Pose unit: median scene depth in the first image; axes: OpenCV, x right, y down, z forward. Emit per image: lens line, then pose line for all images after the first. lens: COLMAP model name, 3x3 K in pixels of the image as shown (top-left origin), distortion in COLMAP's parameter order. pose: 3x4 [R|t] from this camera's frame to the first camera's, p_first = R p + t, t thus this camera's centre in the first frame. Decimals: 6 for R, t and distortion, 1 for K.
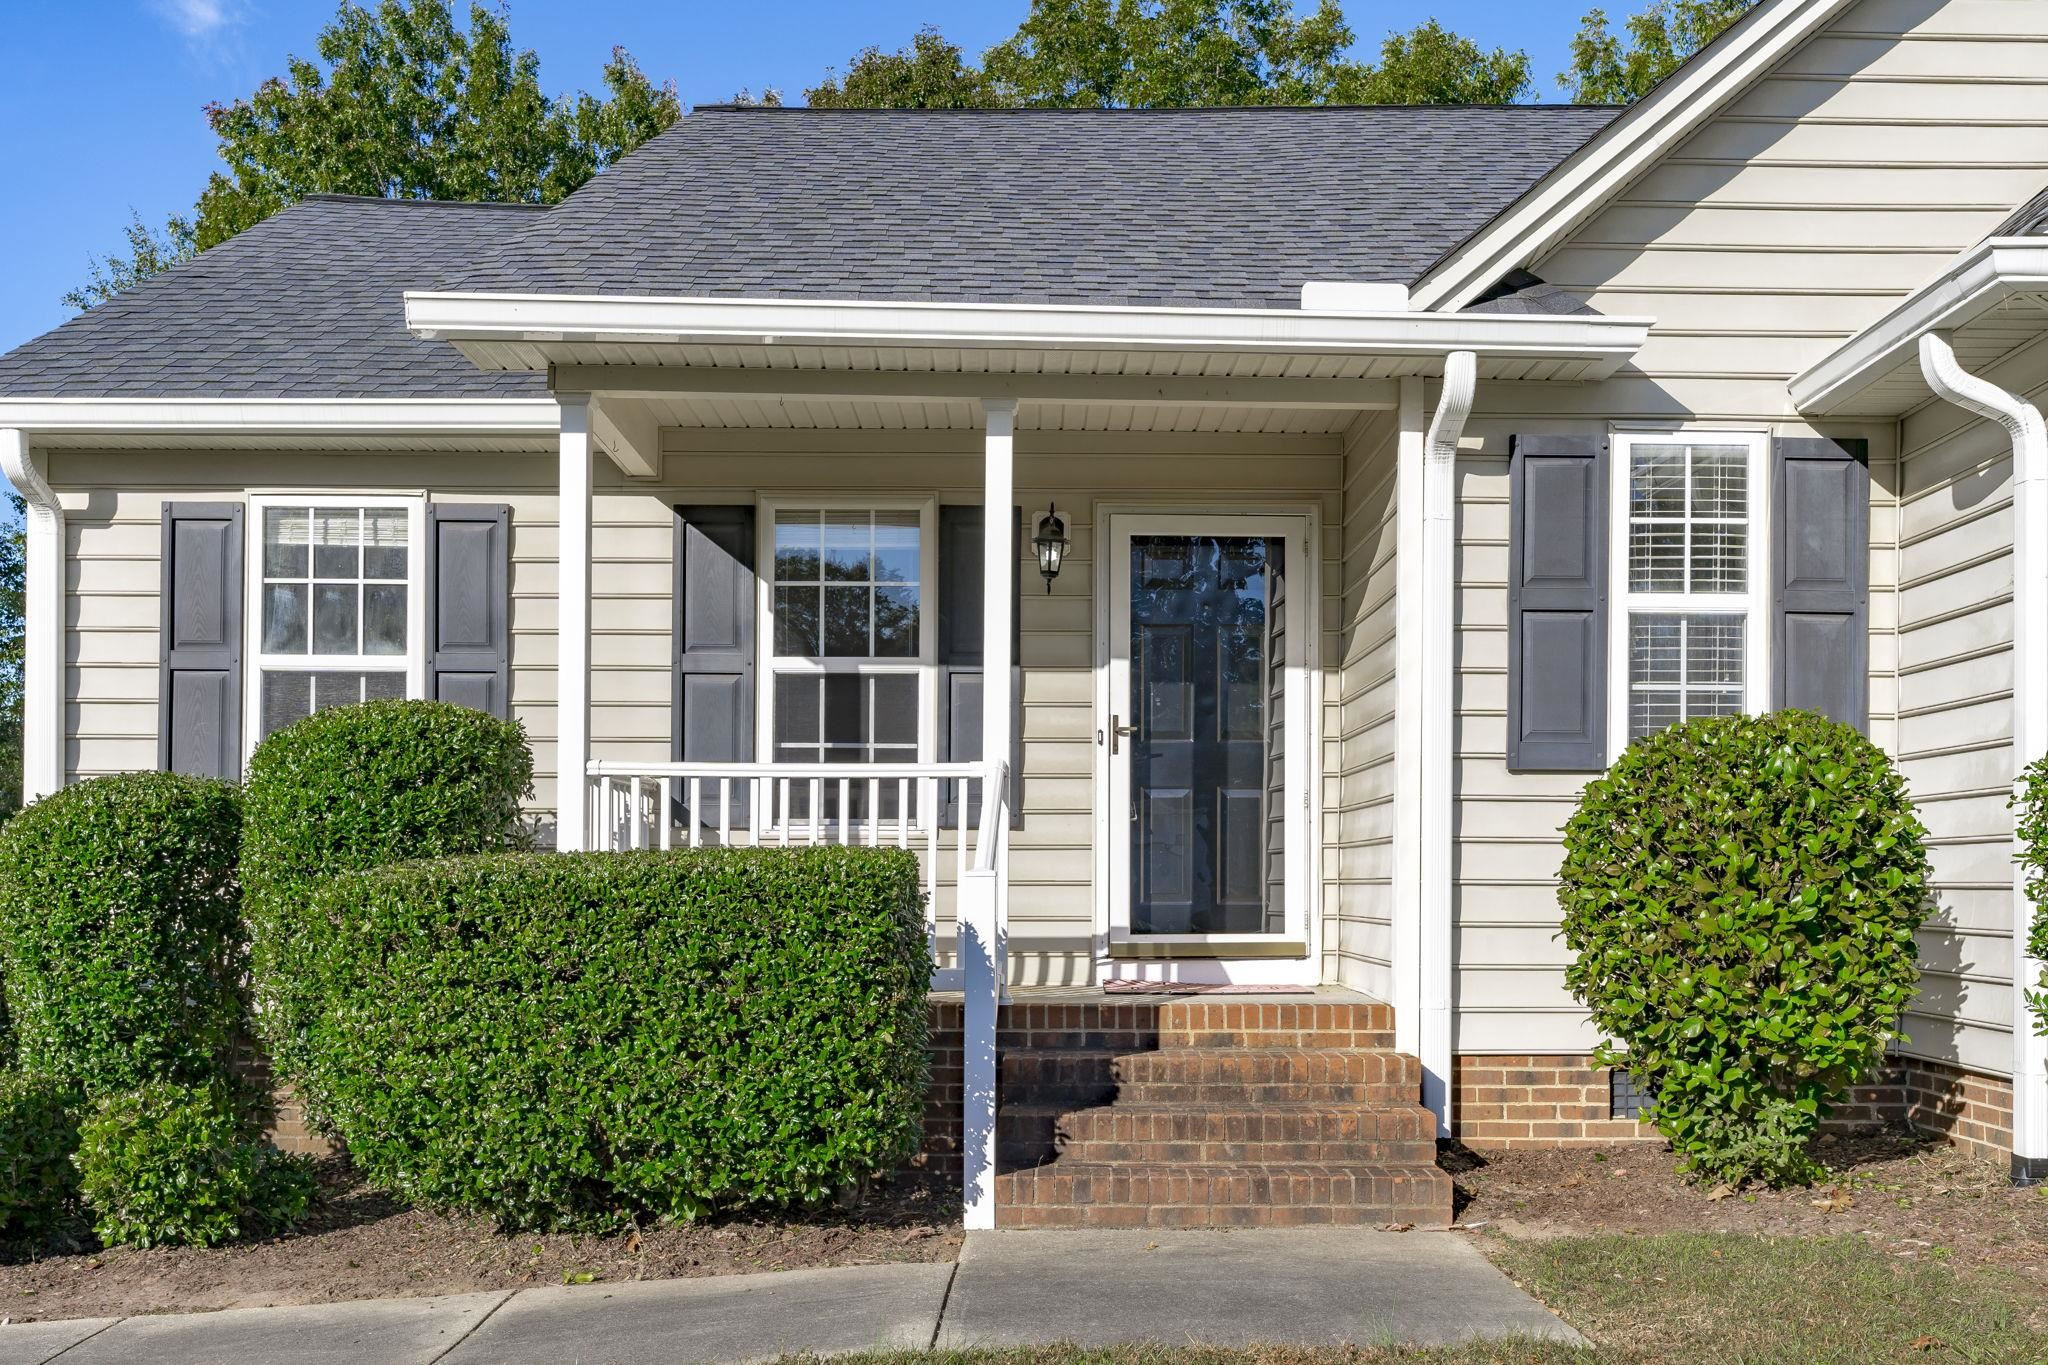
lens RADIAL K [[1495.4, 0, 1024.0], [0, 1495.4, 682.5], [0, 0, 1]] dist [-0.001011, -0.002301]
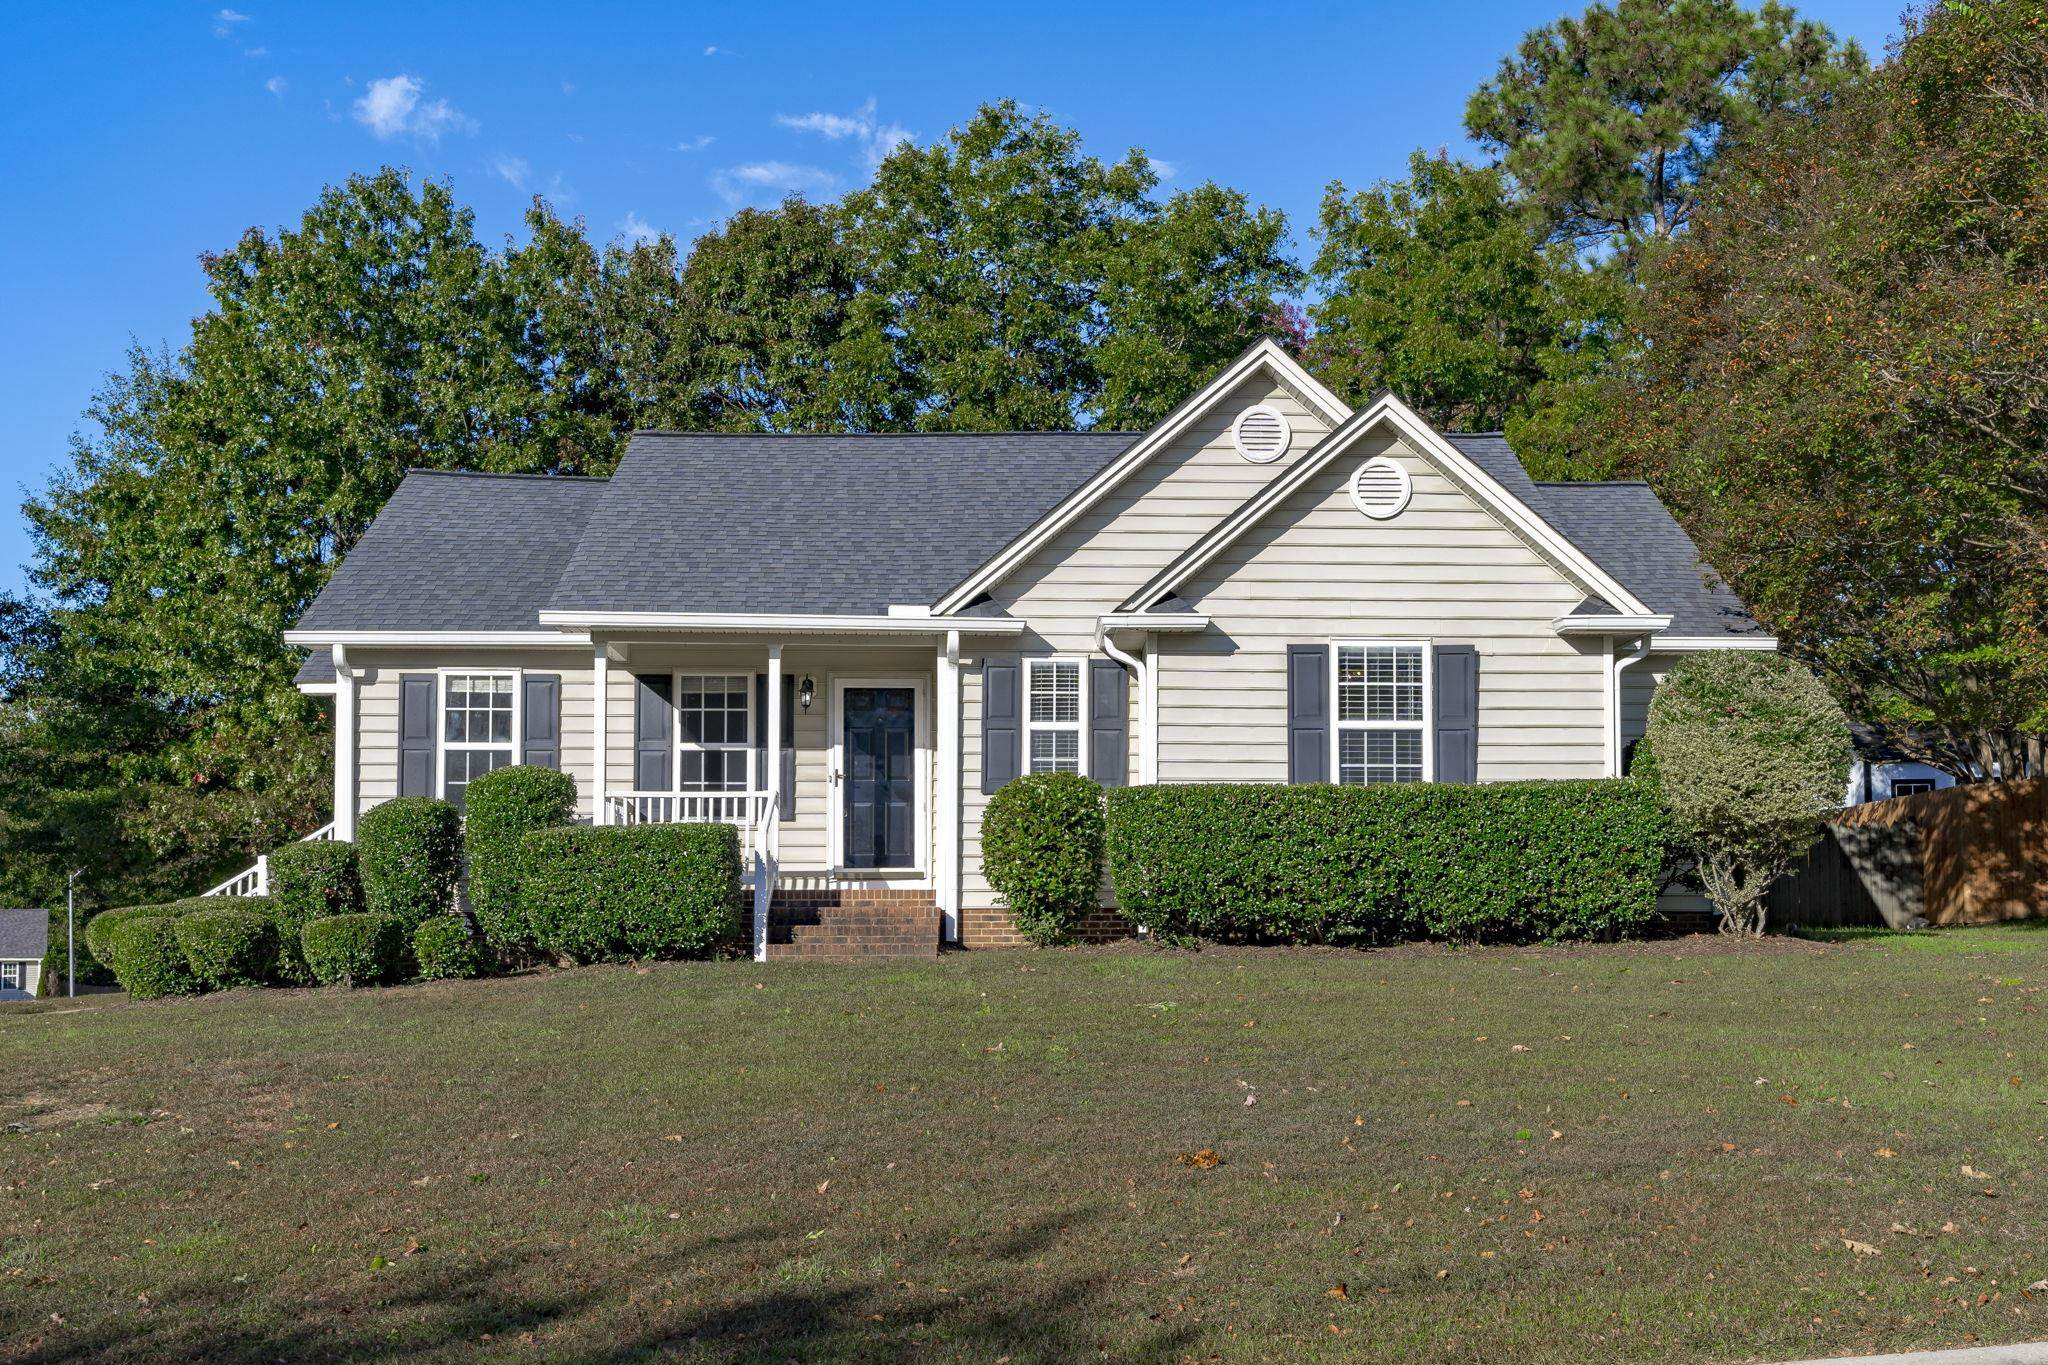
lens RADIAL K [[1706.1, 0, 1024.0], [0, 1706.1, 682.5], [0, 0, 1]] dist [0.006719, 0.006988]
pose [[0.998931, -0.000235, 0.046217, 0.223589], [0.000568, 0.999974, -0.007208, -0.088829], [-0.046214, 0.007227, 0.998905, -1.550350]]
